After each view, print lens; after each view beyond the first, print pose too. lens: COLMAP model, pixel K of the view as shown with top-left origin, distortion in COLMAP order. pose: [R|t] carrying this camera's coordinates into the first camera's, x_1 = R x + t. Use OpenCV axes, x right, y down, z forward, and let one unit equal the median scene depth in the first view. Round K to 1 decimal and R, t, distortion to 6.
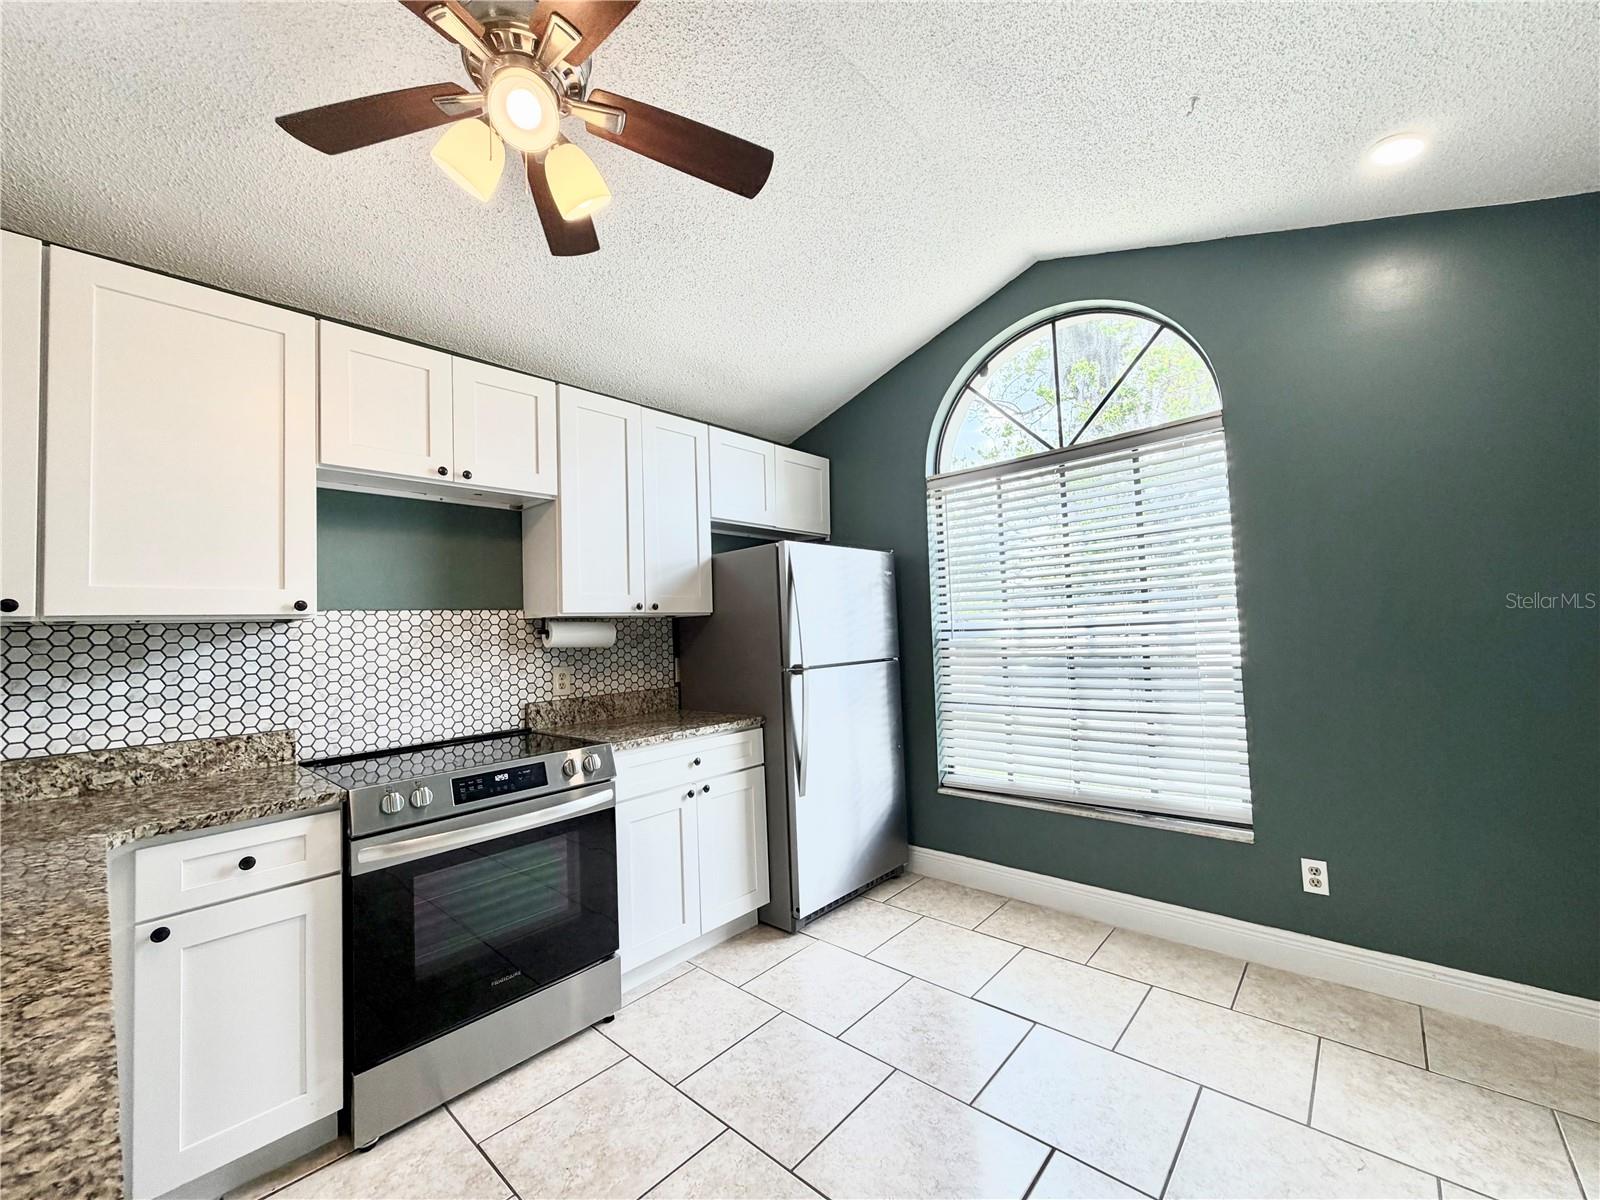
lens RADIAL K [[638.5, 0, 800.3], [0, 638.5, 598.6], [0, 0, 1]] dist [0.001108, -0.000363]
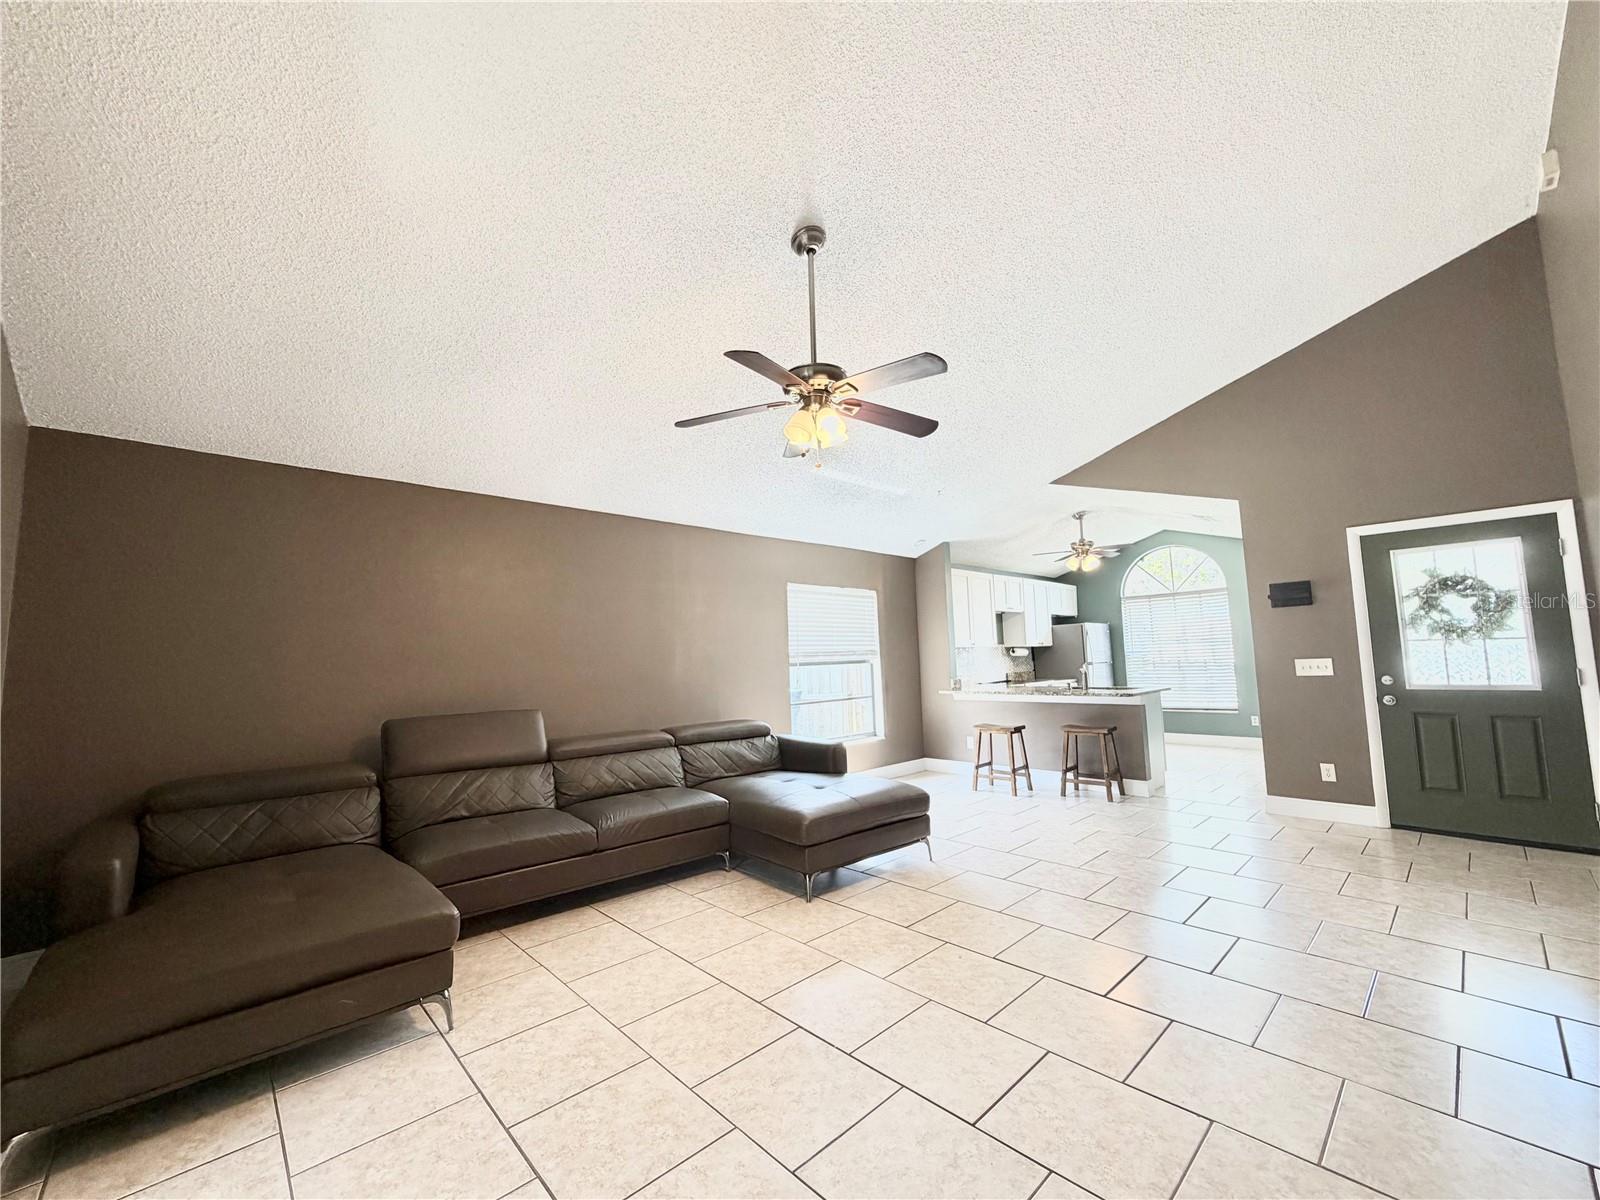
lens RADIAL K [[638.5, 0, 794.2], [0, 638.5, 599.8], [0, 0, 1]] dist [0.001108, -0.000363]
pose [[0.997157, 0.004083, -0.075245, -1.353236], [-0.007087, 0.999186, -0.039708, -0.077607], [0.075022, 0.040128, 0.996374, -2.515328]]
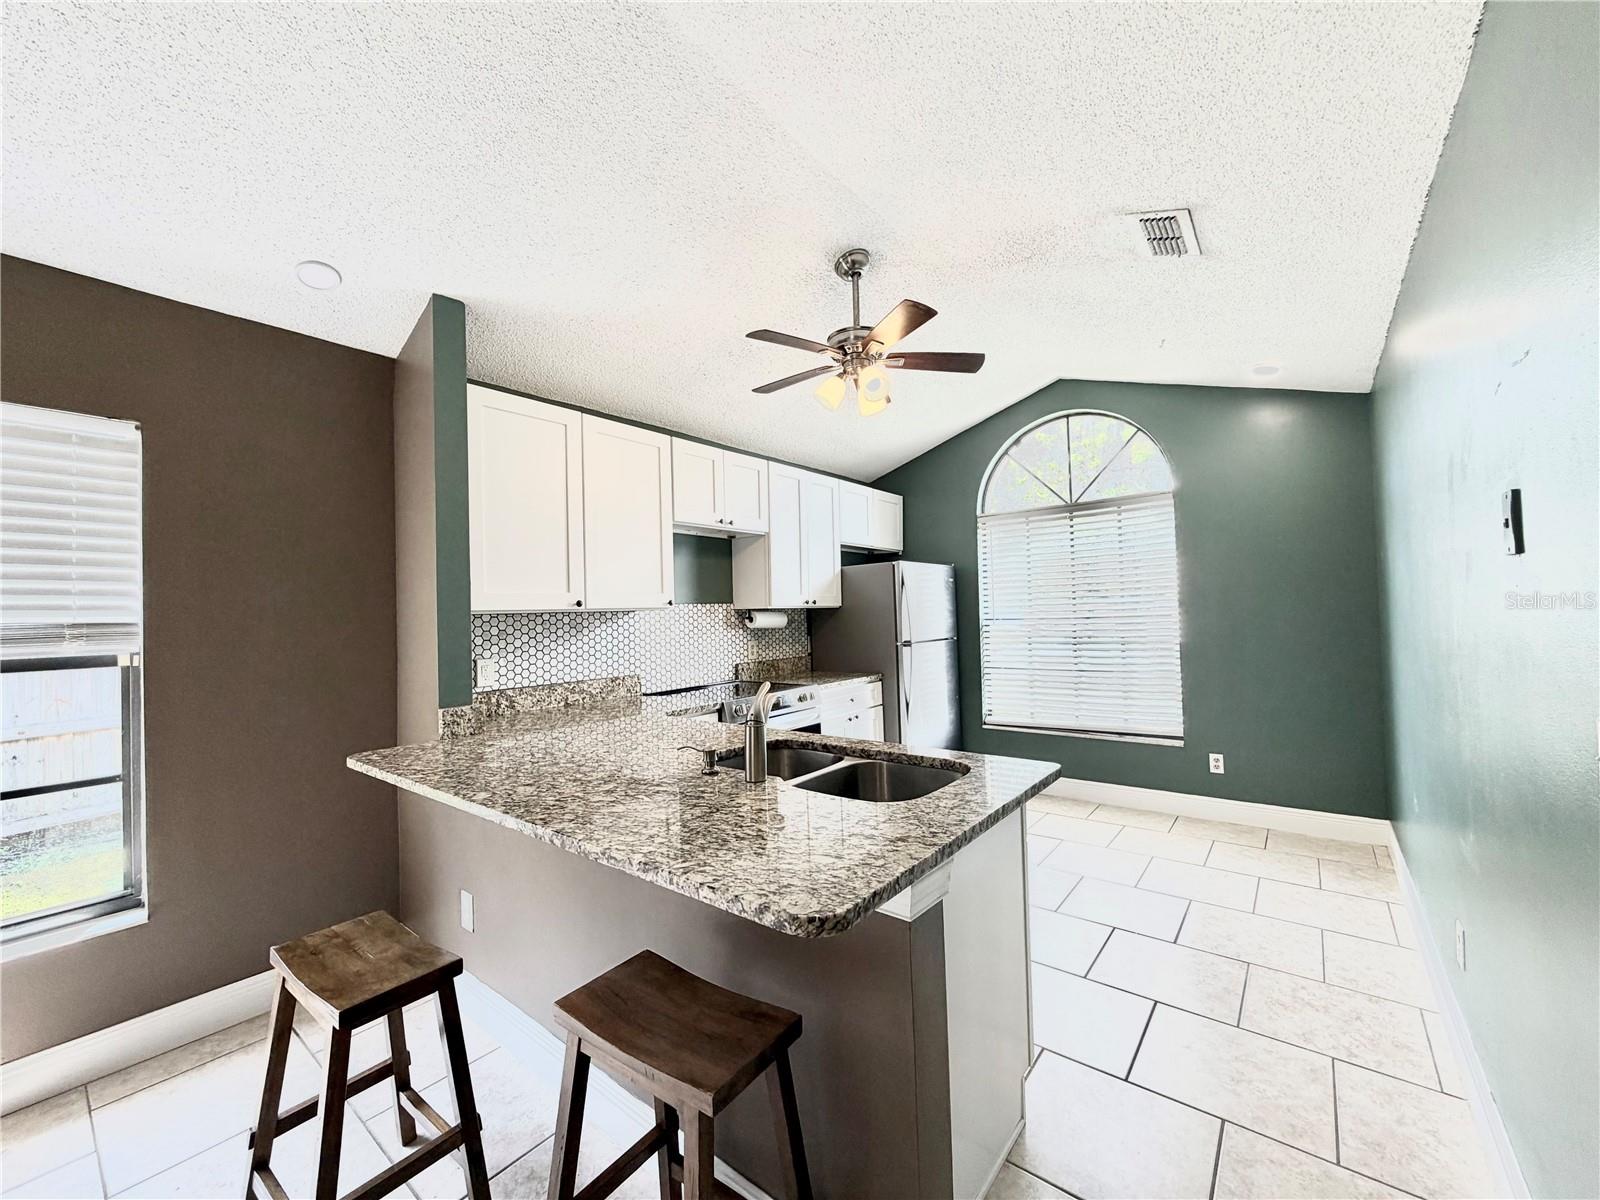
lens RADIAL K [[638.5, 0, 799.3], [0, 638.5, 601.0], [0, 0, 1]] dist [0.001108, -0.000363]
pose [[0.997962, 0.011989, 0.062677, -0.399845], [-0.013701, 0.999543, 0.026943, -0.034509], [-0.062325, -0.027747, 0.997670, -0.589344]]
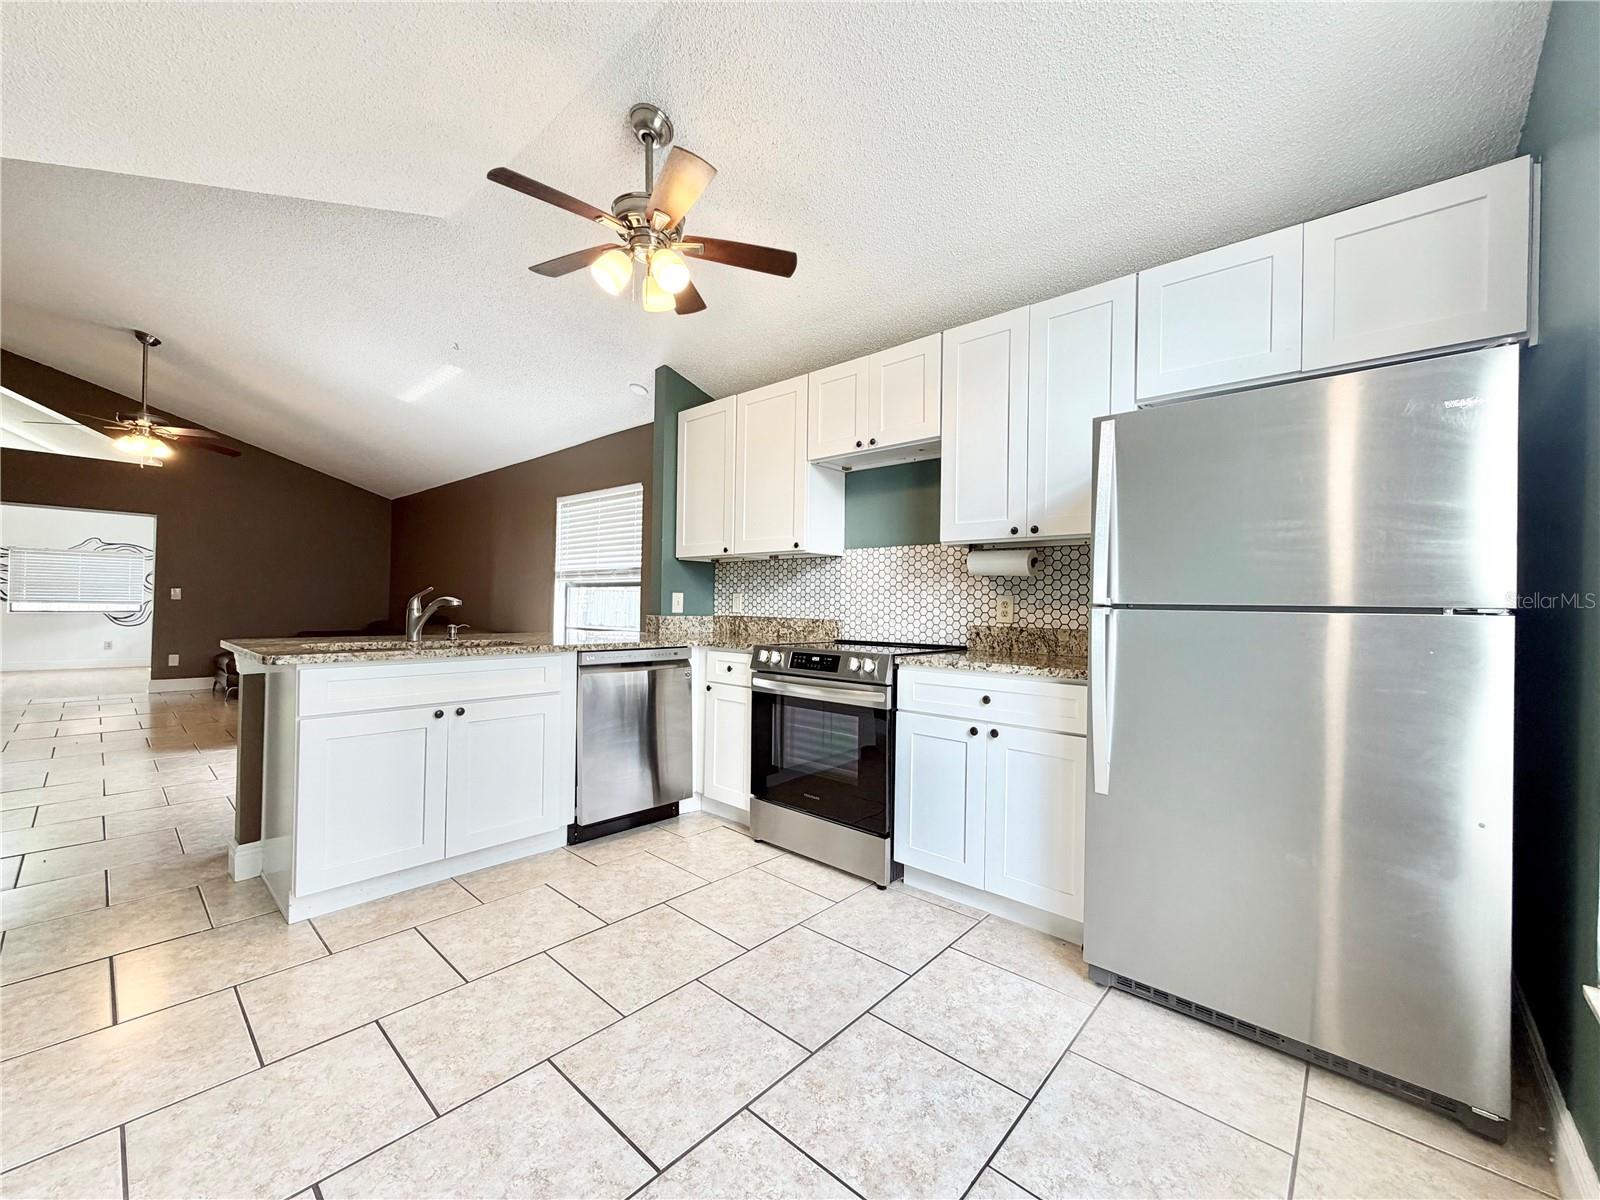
lens RADIAL K [[638.5, 0, 795.8], [0, 638.5, 597.1], [0, 0, 1]] dist [0.001108, -0.000363]
pose [[0.001092, 0.026757, -0.999641, 0.730022], [0.031867, 0.999133, 0.026778, 0.079801], [0.999492, -0.031885, 0.000238, 0.739843]]
